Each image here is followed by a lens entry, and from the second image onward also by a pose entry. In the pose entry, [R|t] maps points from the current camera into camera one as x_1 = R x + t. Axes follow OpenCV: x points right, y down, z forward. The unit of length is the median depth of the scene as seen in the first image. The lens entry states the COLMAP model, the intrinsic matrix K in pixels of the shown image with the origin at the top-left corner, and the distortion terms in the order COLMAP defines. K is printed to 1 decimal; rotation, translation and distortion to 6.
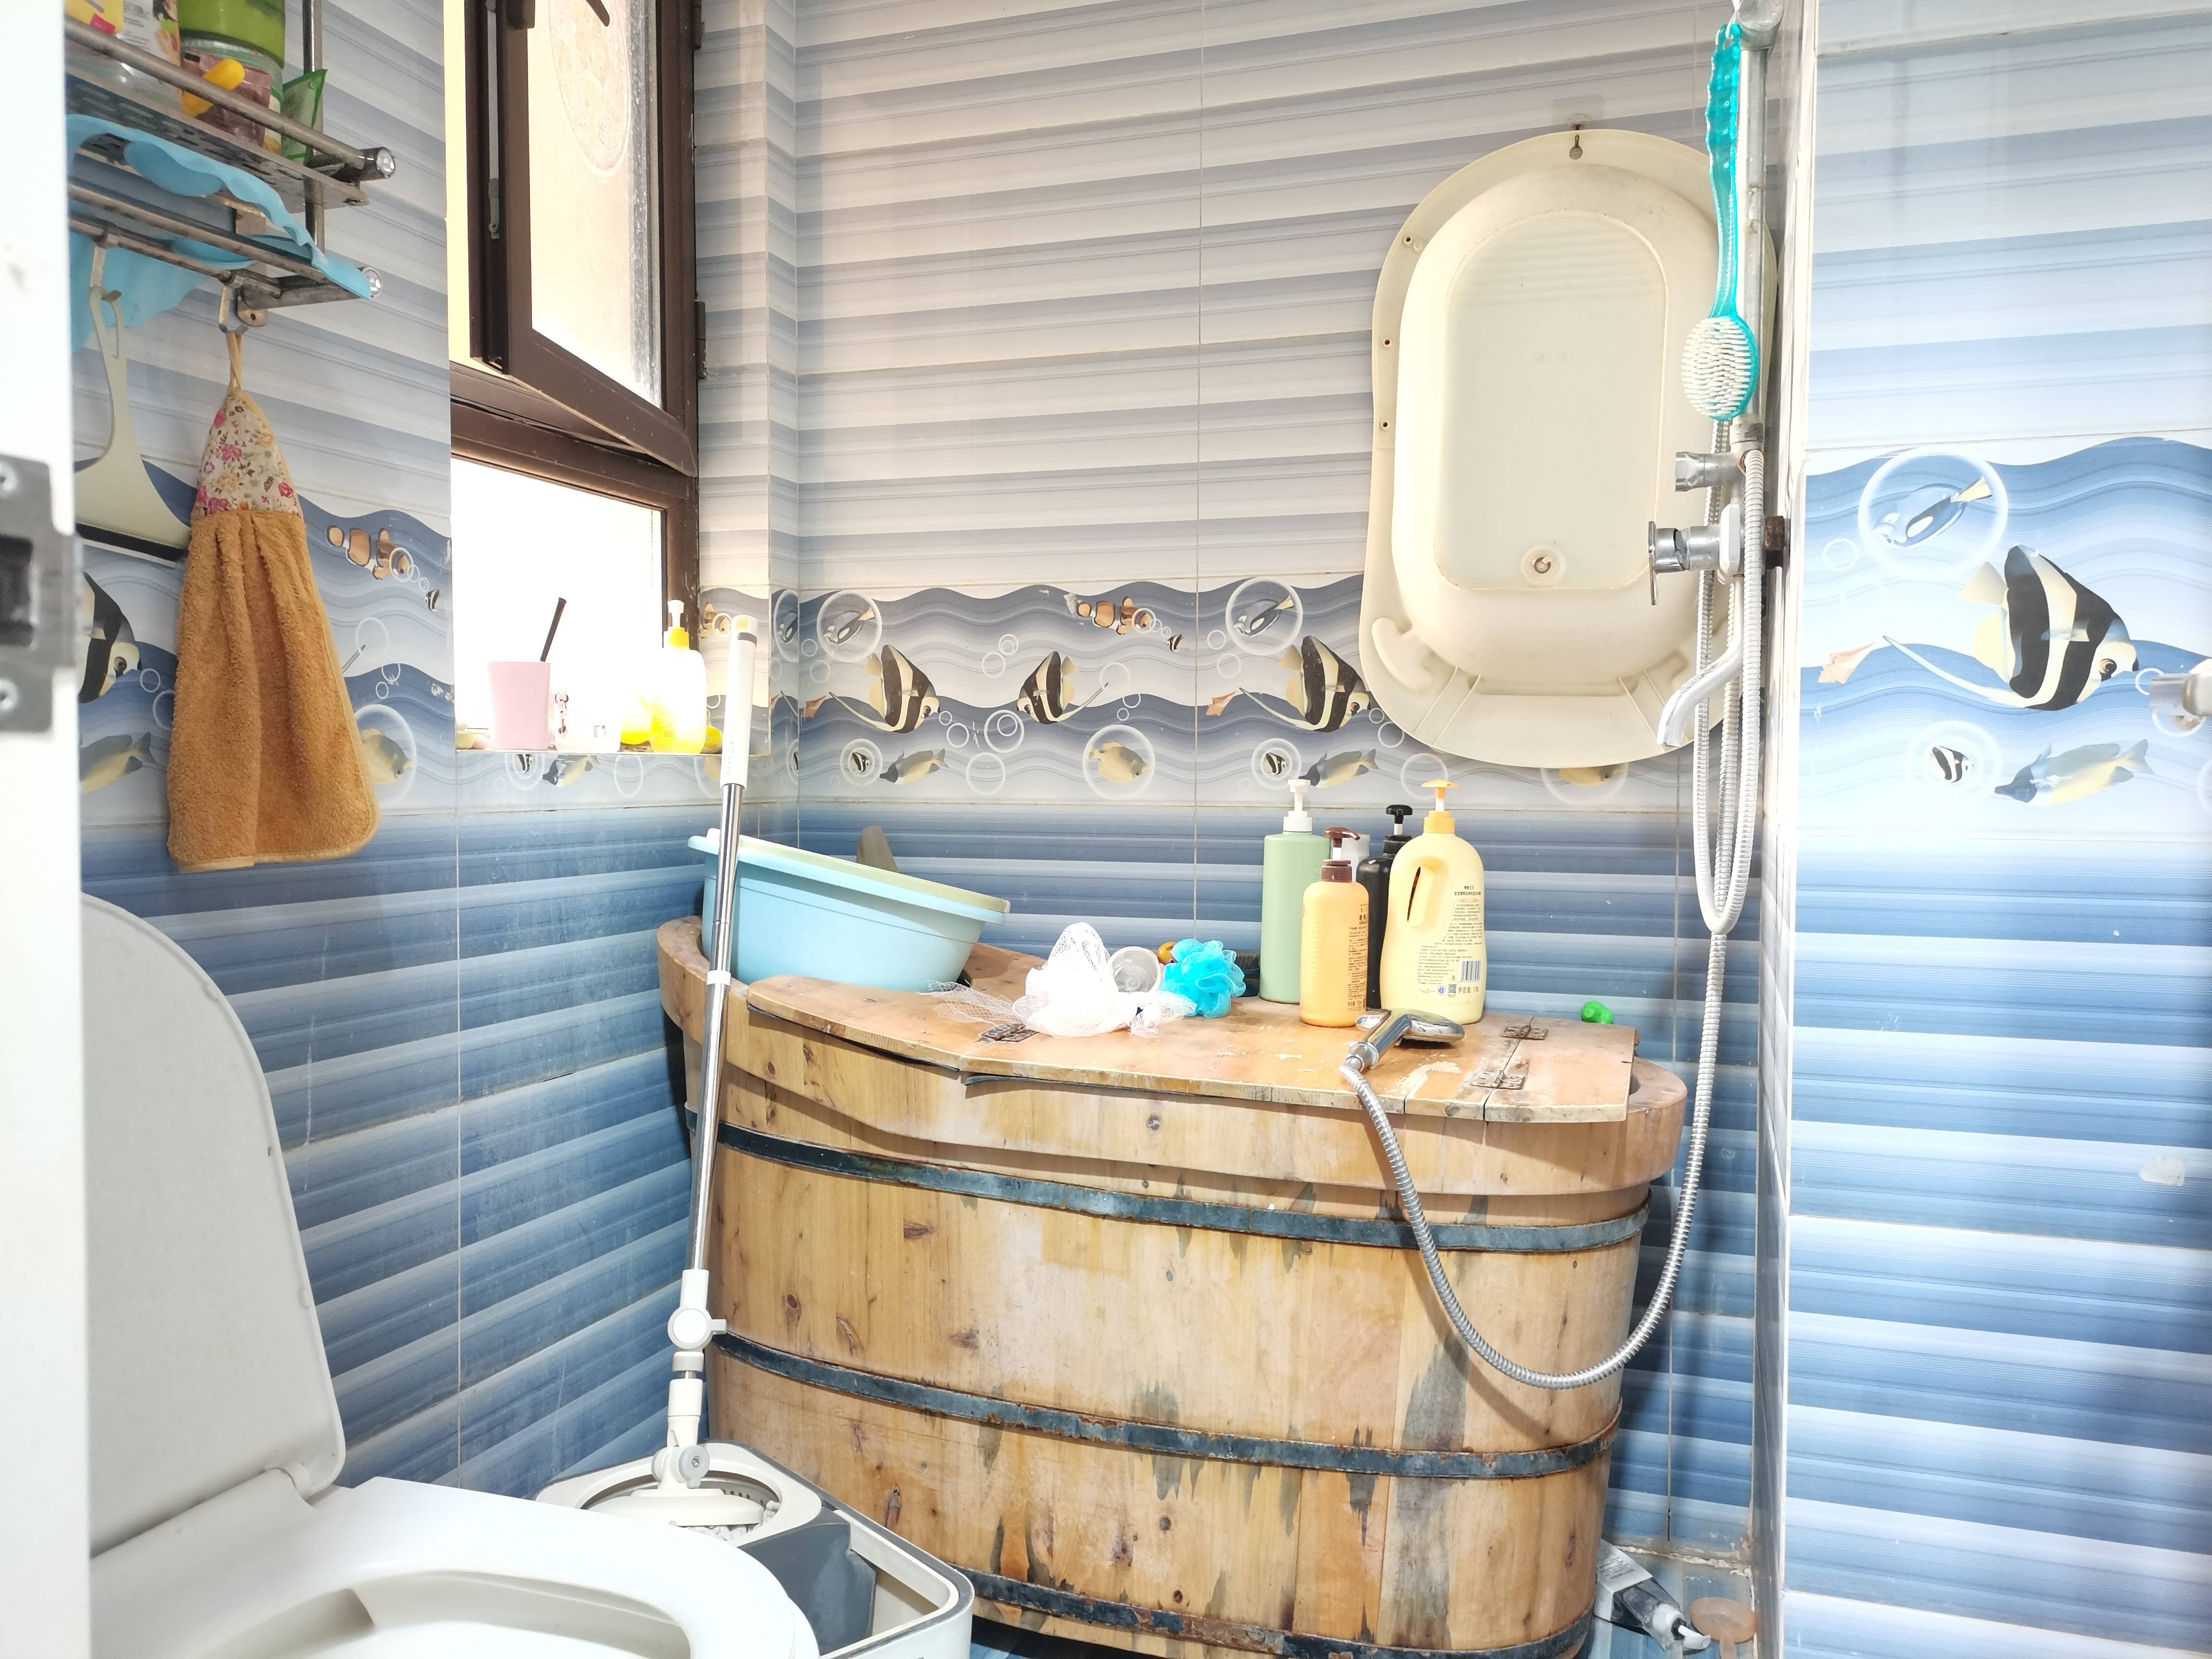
lens RADIAL K [[1668.9, 0, 1106.0], [0, 1668.9, 829.5], [0, 0, 1]] dist [0.002467, -0.001549]
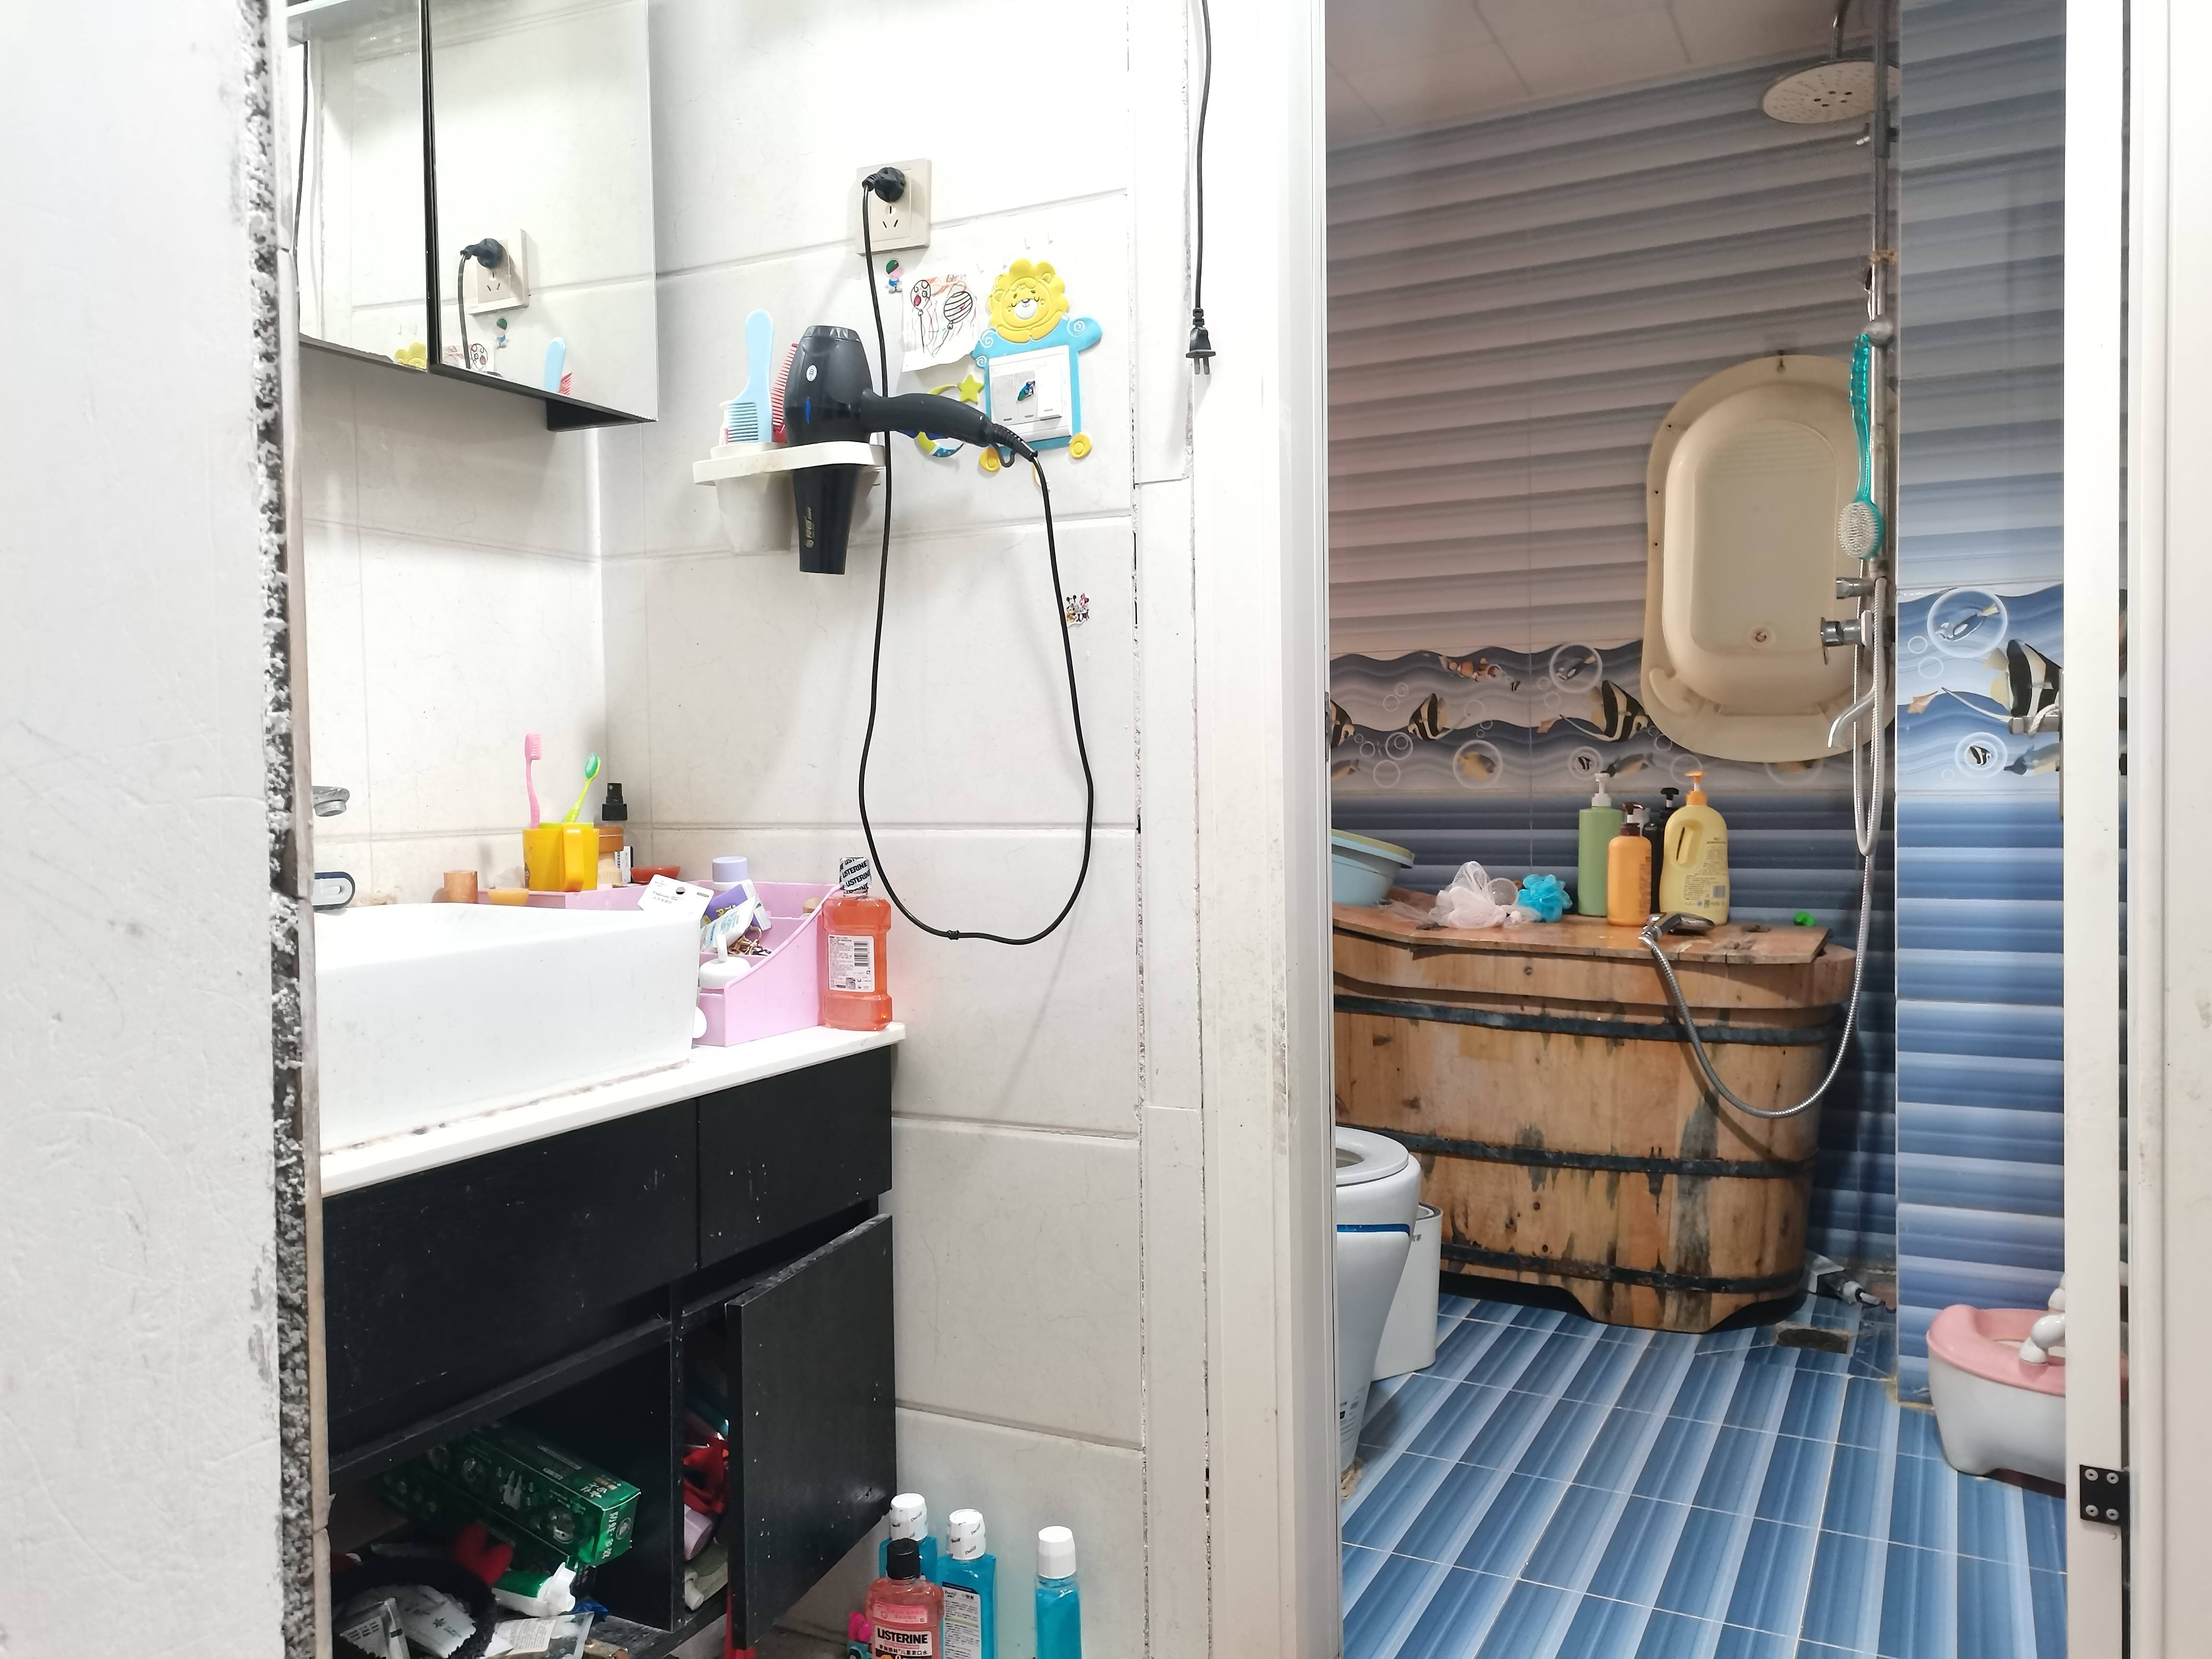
lens RADIAL K [[1685.6, 0, 1072.4], [0, 1685.6, 831.3], [0, 0, 1]] dist [-0.000977, -0.000633]
pose [[0.987472, -0.015338, -0.157045, -0.156933], [0.014717, 0.999879, -0.005115, 0.031277], [0.157104, 0.002740, 0.987578, -0.784383]]
